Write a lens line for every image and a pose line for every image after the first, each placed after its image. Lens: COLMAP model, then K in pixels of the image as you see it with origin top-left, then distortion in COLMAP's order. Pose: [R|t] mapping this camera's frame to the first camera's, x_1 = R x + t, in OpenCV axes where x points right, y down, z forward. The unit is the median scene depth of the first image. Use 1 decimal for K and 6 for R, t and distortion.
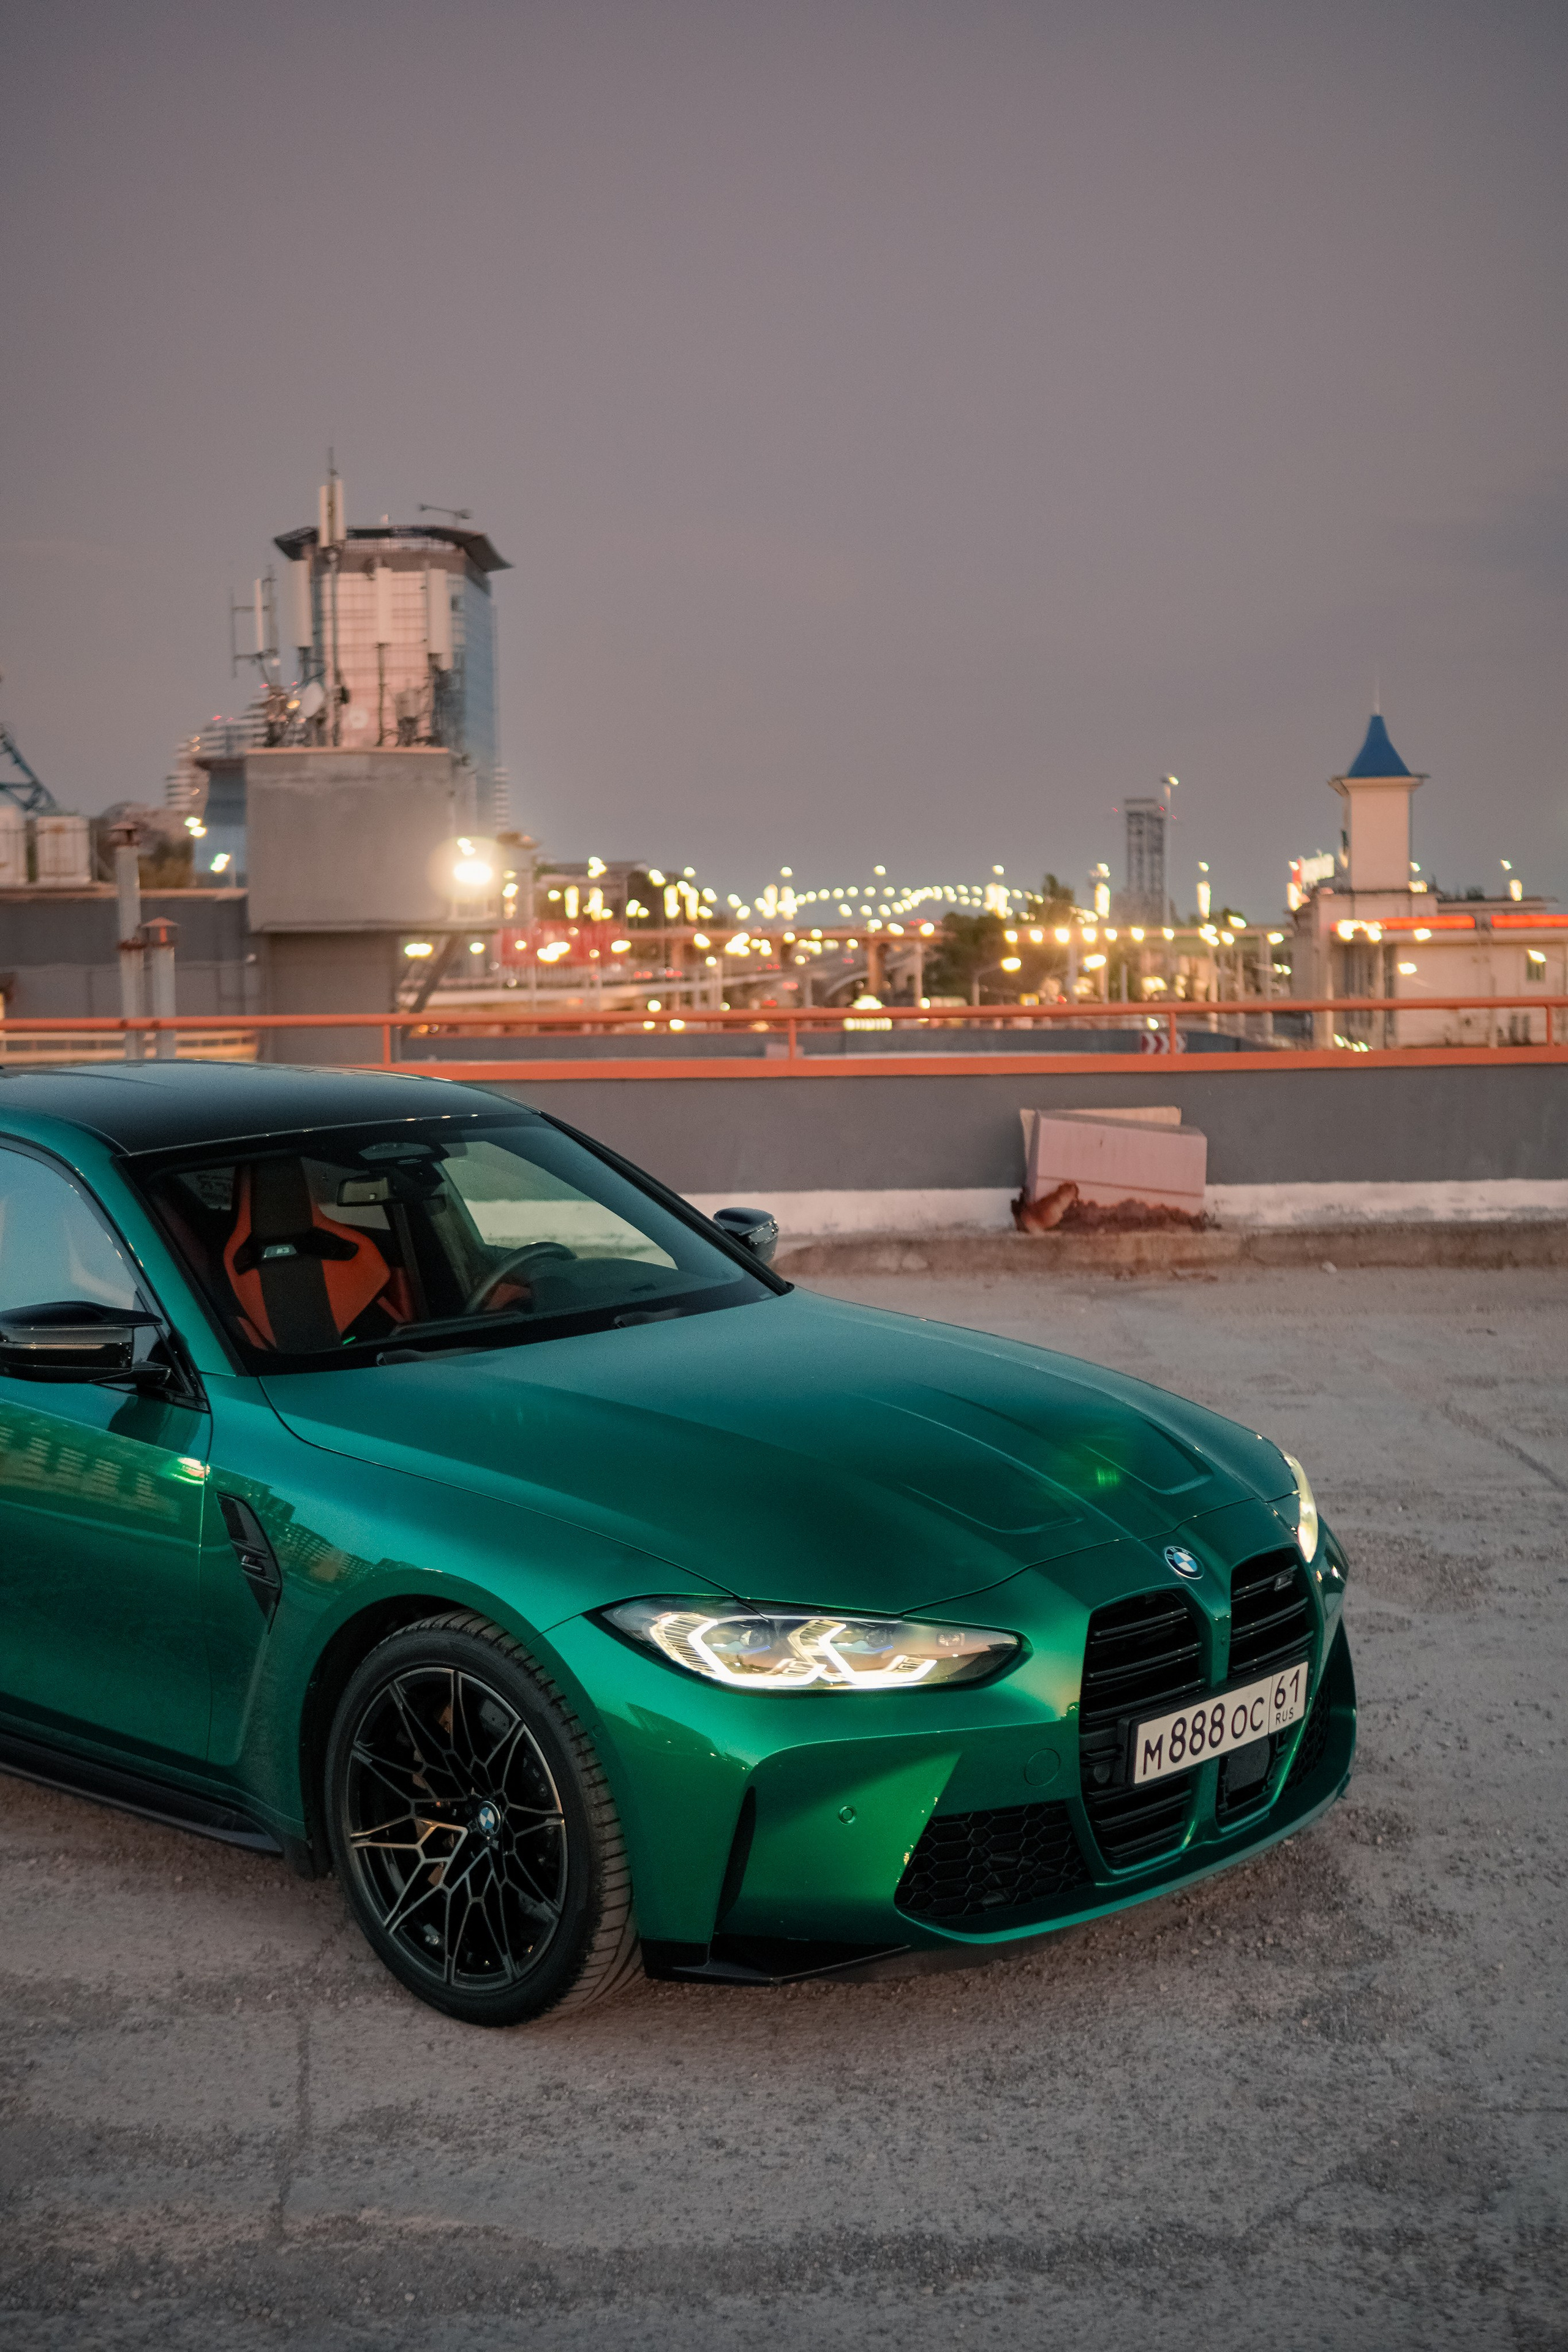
lens RADIAL K [[3148.1, 0, 780.2], [0, 3148.1, 1179.8], [0, 0, 1]] dist [0.024227, 0.000000]
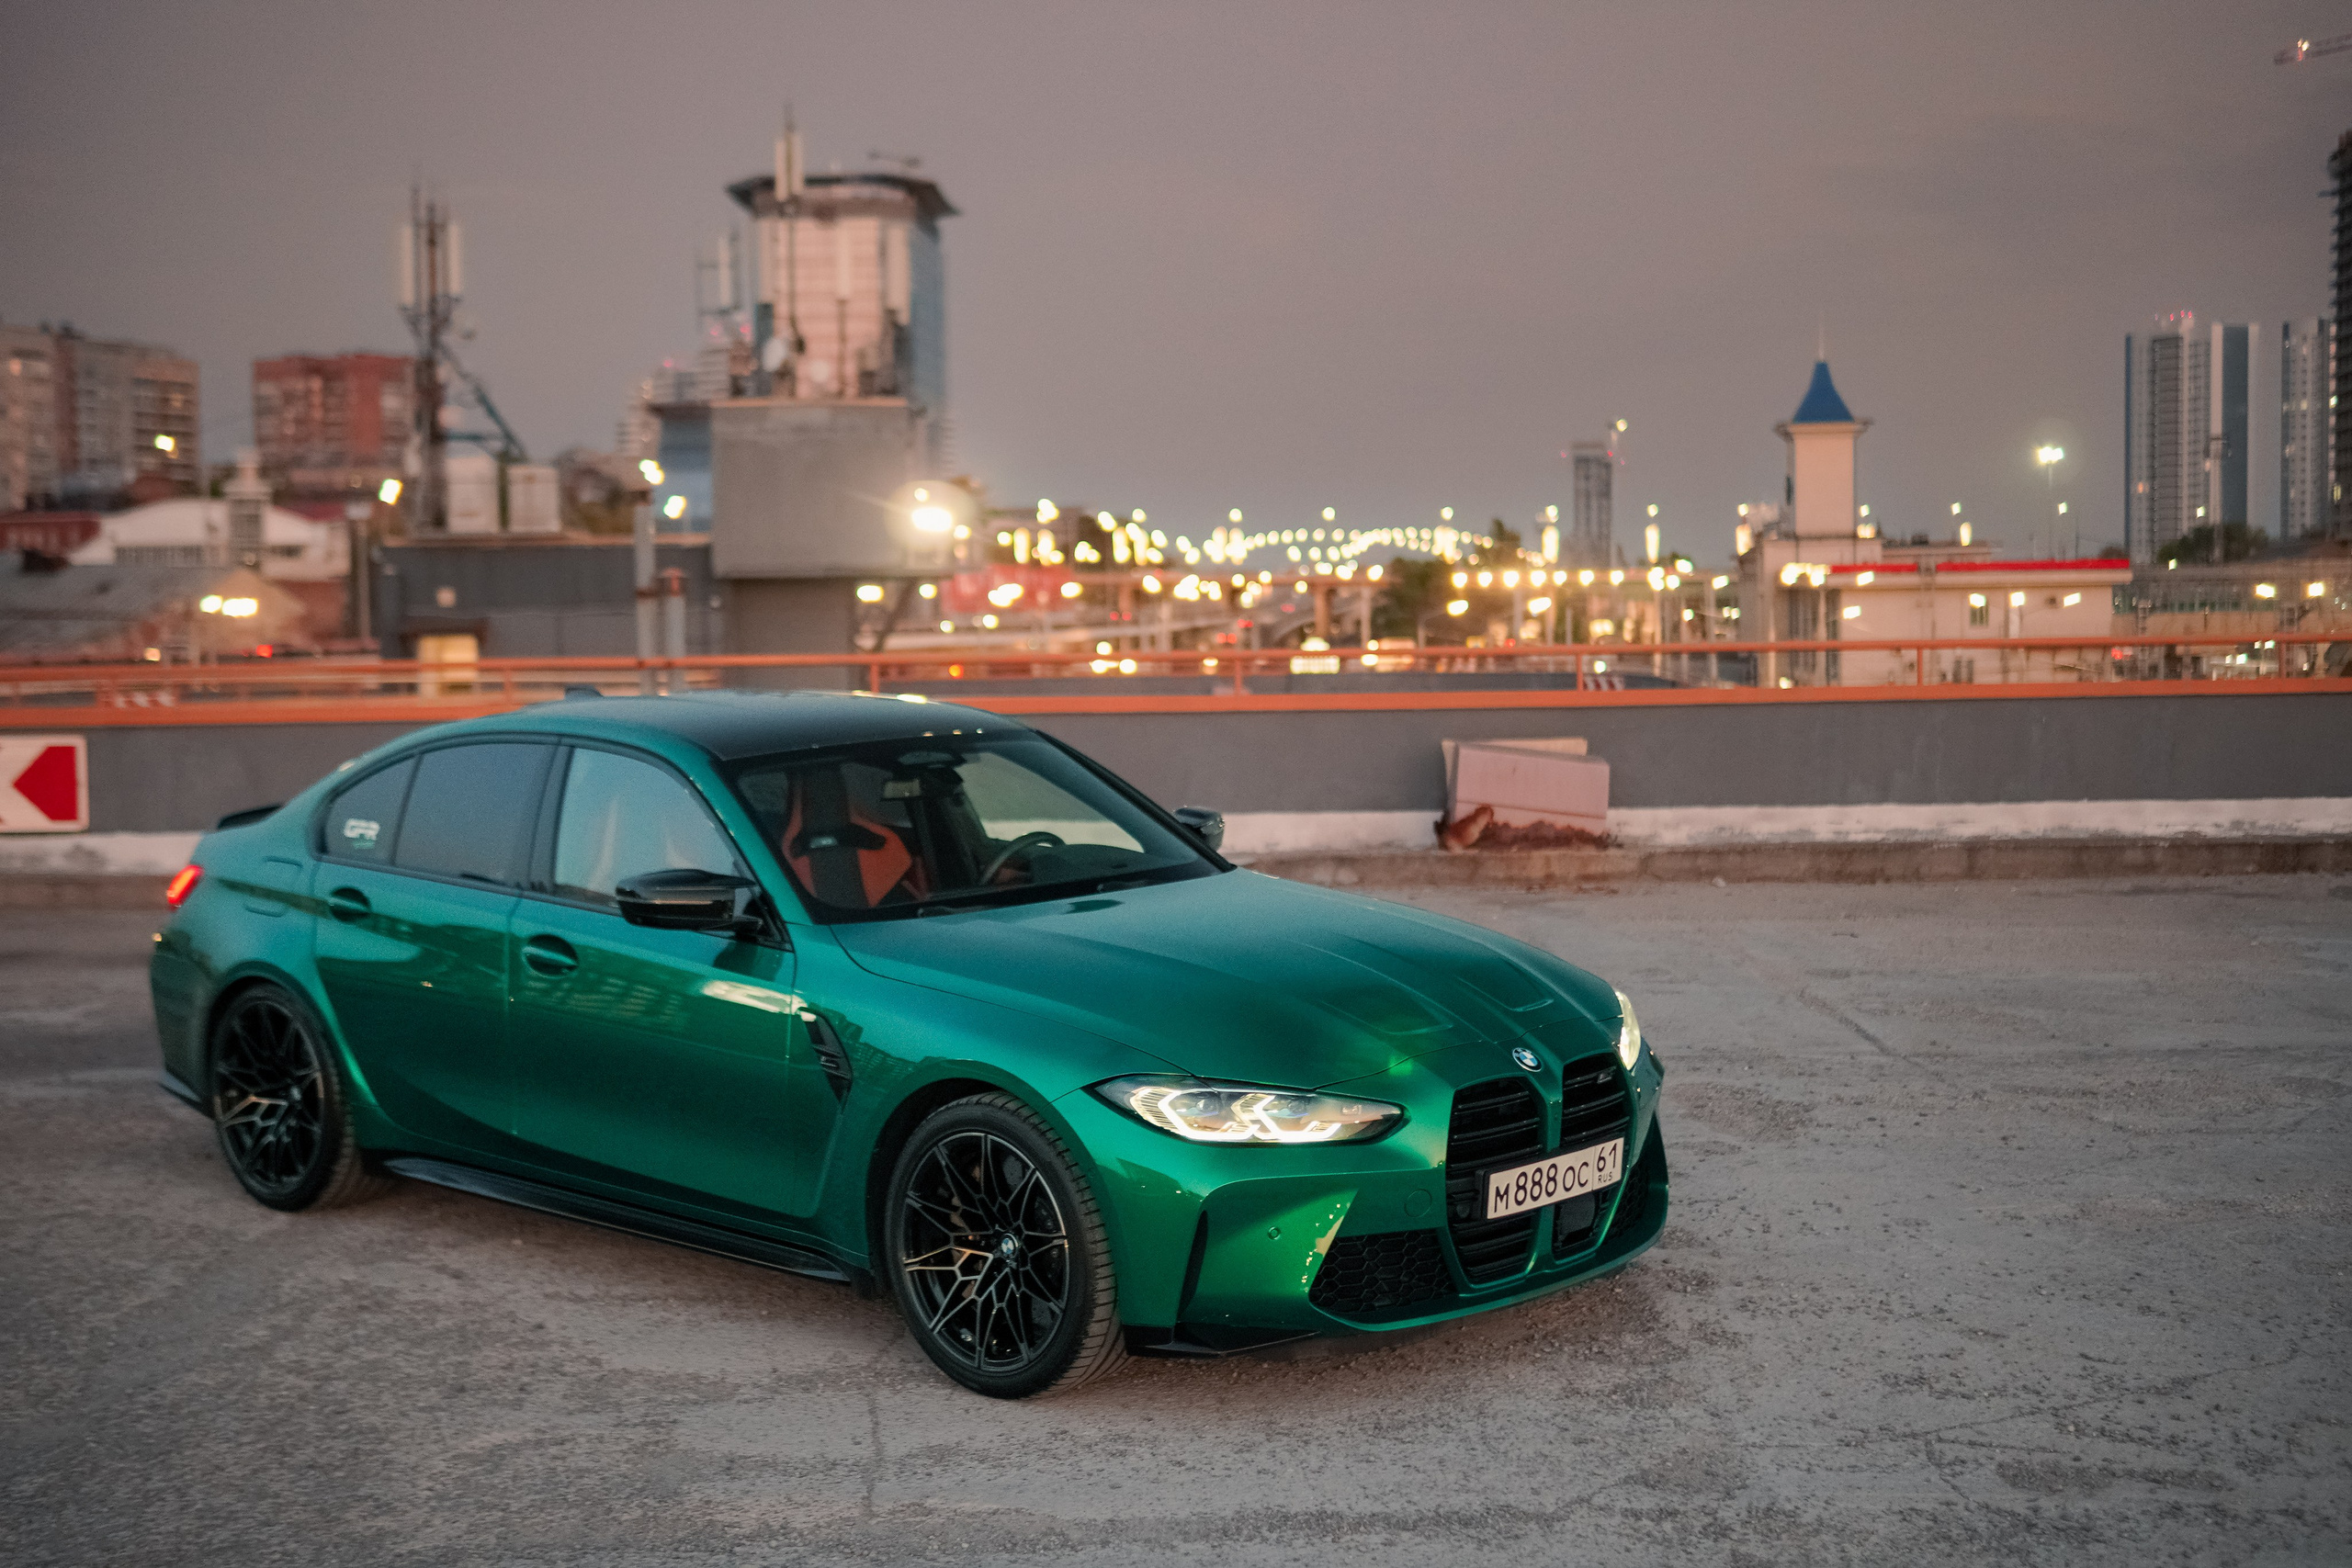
lens RADIAL K [[3147.8, 0, 1170.0], [0, 3147.8, 780.1], [0, 0, 1]] dist [0.024227, 0.000000]
pose [[0.999829, 0.001511, -0.018433, 0.000730], [-0.001764, 0.999904, -0.013707, 0.019712], [0.018410, 0.013737, 0.999736, -0.315309]]
